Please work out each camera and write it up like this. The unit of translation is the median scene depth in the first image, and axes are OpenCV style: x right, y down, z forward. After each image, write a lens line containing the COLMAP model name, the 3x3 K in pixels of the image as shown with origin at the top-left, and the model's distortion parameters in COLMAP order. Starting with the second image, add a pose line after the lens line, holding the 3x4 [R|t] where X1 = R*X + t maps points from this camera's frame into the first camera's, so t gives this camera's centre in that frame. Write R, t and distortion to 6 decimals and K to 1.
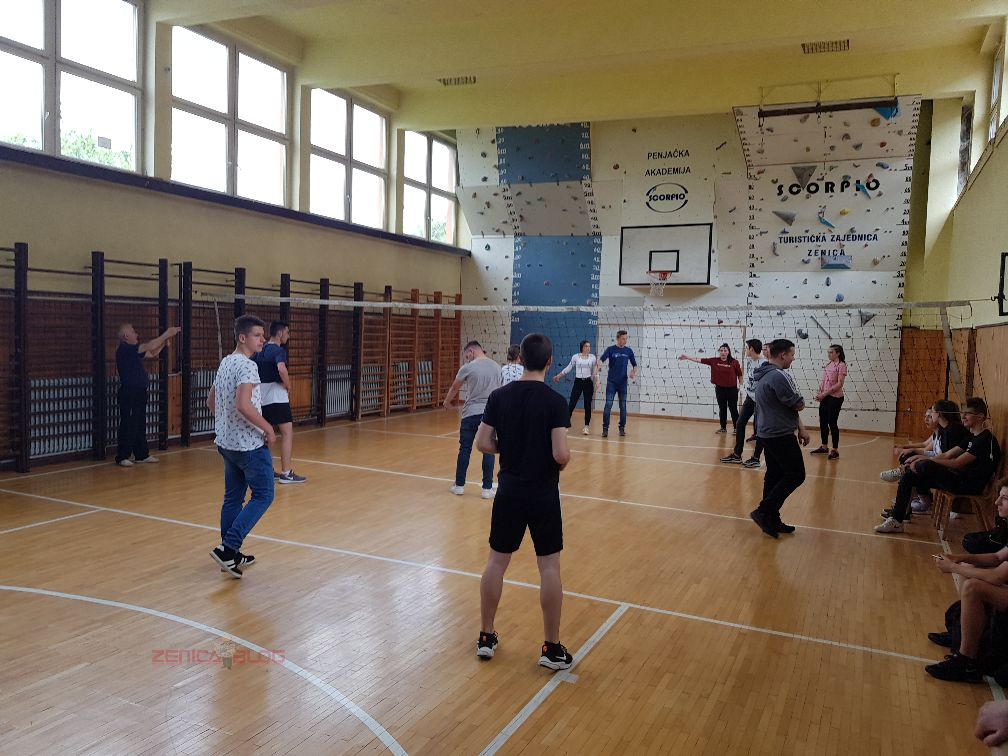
lens RADIAL K [[779.4, 0, 488.1], [0, 779.4, 406.5], [0, 0, 1]] dist [0.025474, -0.052566]
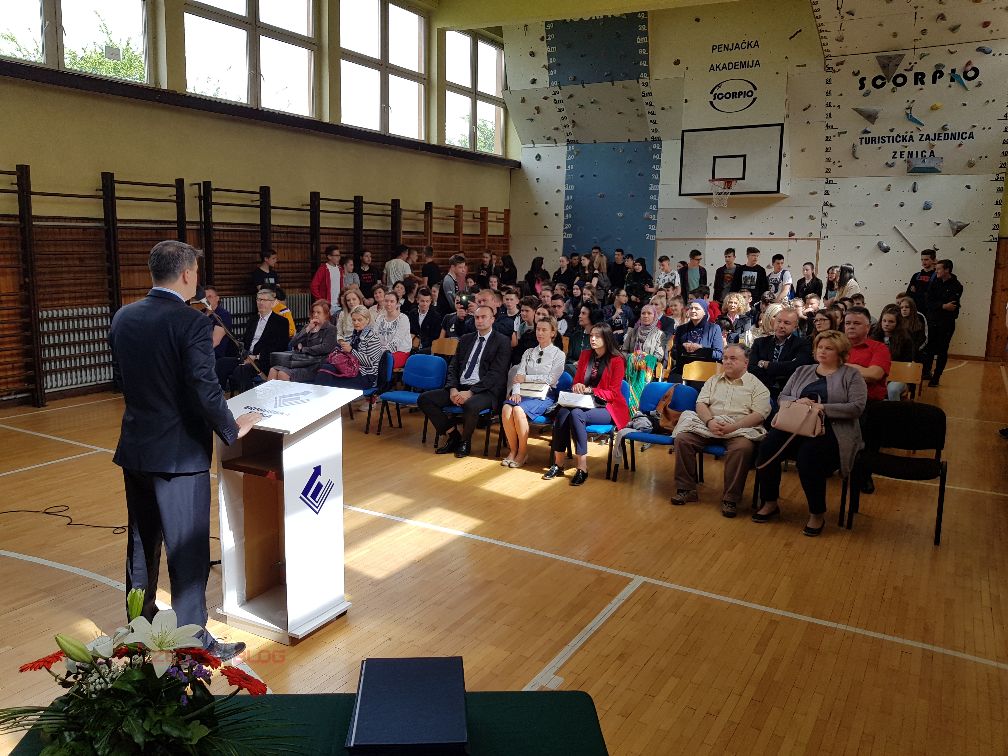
lens RADIAL K [[796.1, 0, 494.5], [0, 796.1, 388.5], [0, 0, 1]] dist [0.035824, -0.067216]
pose [[0.997183, -0.003669, -0.074918, 0.027650], [0.009573, 0.996861, 0.078592, -0.007643], [0.074395, -0.079087, 0.994088, 0.045195]]
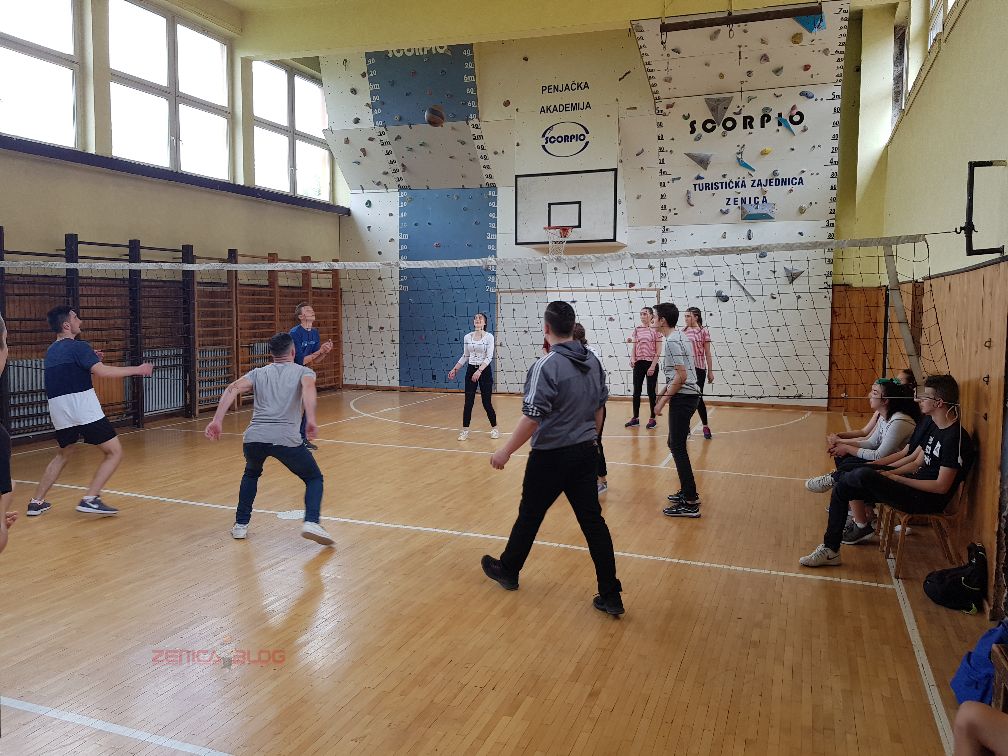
lens RADIAL K [[796.1, 0, 512.4], [0, 796.1, 402.6], [0, 0, 1]] dist [0.035824, -0.067216]
pose [[0.994088, -0.038490, 0.101528, 0.089915], [0.035665, 0.998928, 0.029497, -0.011228], [-0.102555, -0.025702, 0.994395, 0.168358]]
